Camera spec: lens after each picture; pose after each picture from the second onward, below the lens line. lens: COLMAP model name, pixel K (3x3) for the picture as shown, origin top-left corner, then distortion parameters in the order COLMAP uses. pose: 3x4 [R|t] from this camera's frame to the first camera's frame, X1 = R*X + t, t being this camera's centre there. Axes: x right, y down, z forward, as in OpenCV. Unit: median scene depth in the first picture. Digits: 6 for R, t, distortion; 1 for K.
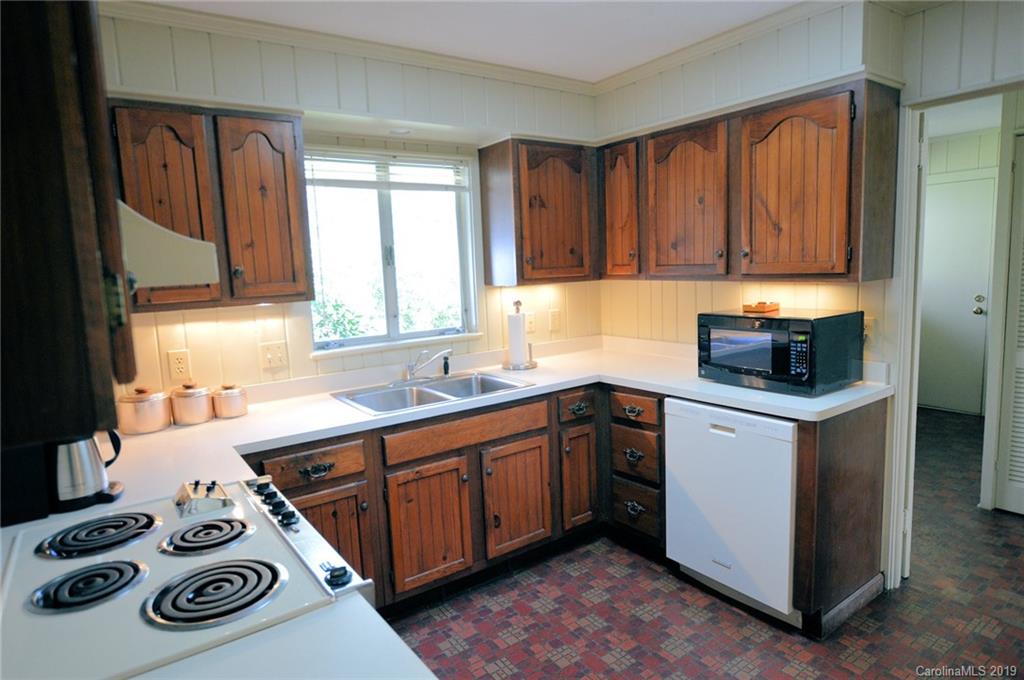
lens RADIAL K [[592.5, 0, 512.0], [0, 592.5, 340.0], [0, 0, 1]] dist [-0.009392, -0.000973]
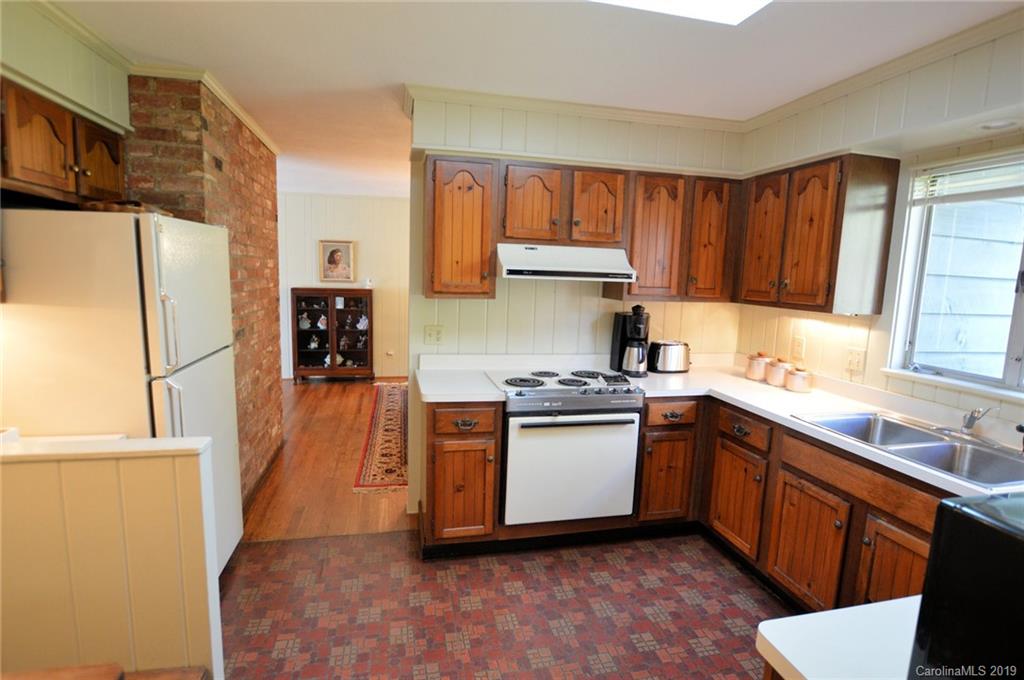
lens RADIAL K [[508.6, 0, 512.0], [0, 508.6, 340.0], [0, 0, 1]] dist [0.000614, 0.000080]
pose [[-0.374146, 0.160135, -0.913439, 0.868961], [-0.135850, 0.964889, 0.224799, -0.165989], [0.917365, 0.208199, -0.339255, 0.833869]]
